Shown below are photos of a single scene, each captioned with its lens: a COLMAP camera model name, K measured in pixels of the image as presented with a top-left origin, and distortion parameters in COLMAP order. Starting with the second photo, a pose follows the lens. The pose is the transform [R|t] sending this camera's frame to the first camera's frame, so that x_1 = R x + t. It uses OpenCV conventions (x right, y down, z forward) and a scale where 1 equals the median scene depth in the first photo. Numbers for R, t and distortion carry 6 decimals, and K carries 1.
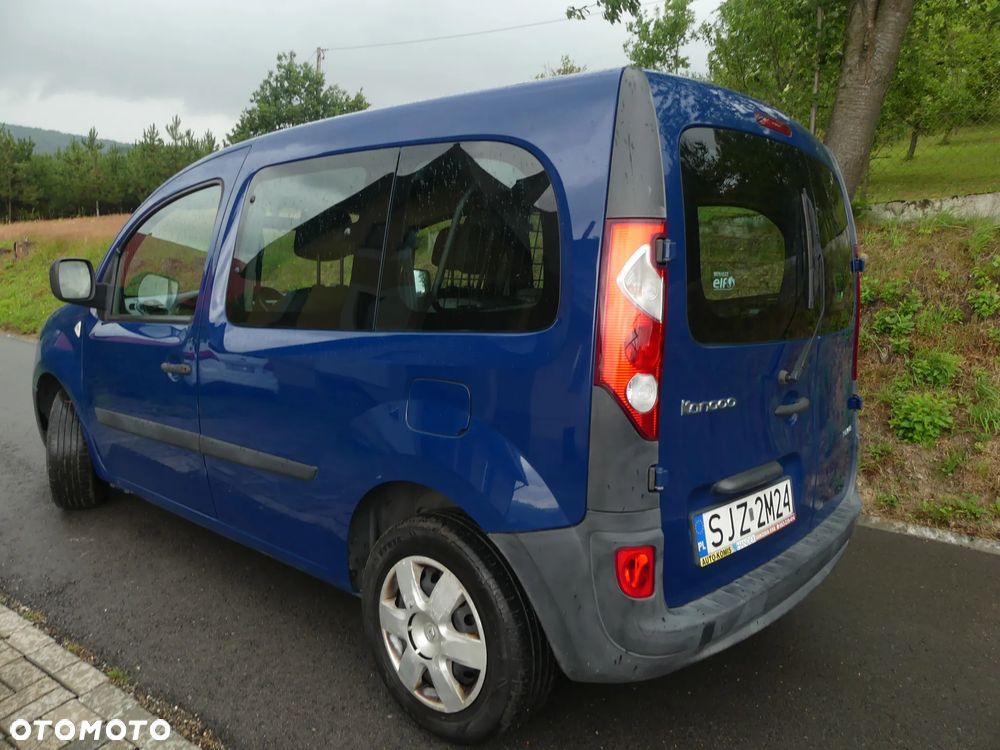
lens RADIAL K [[755.3, 0, 513.1], [0, 755.3, 367.5], [0, 0, 1]] dist [-0.038782, 0.030098]
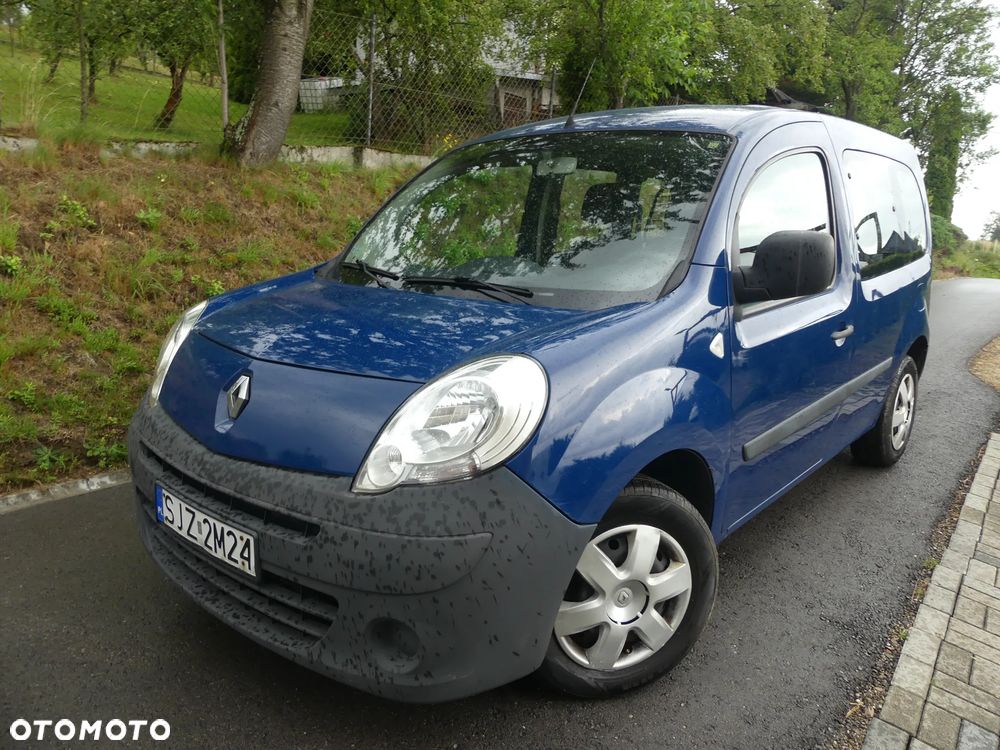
lens RADIAL K [[755.3, 0, 513.1], [0, 755.3, 367.5], [0, 0, 1]] dist [-0.038782, 0.030098]
pose [[-0.005131, -0.220925, 0.975277, -2.056443], [0.104154, 0.969867, 0.220248, -0.322606], [-0.994548, 0.102709, 0.018034, 2.000143]]
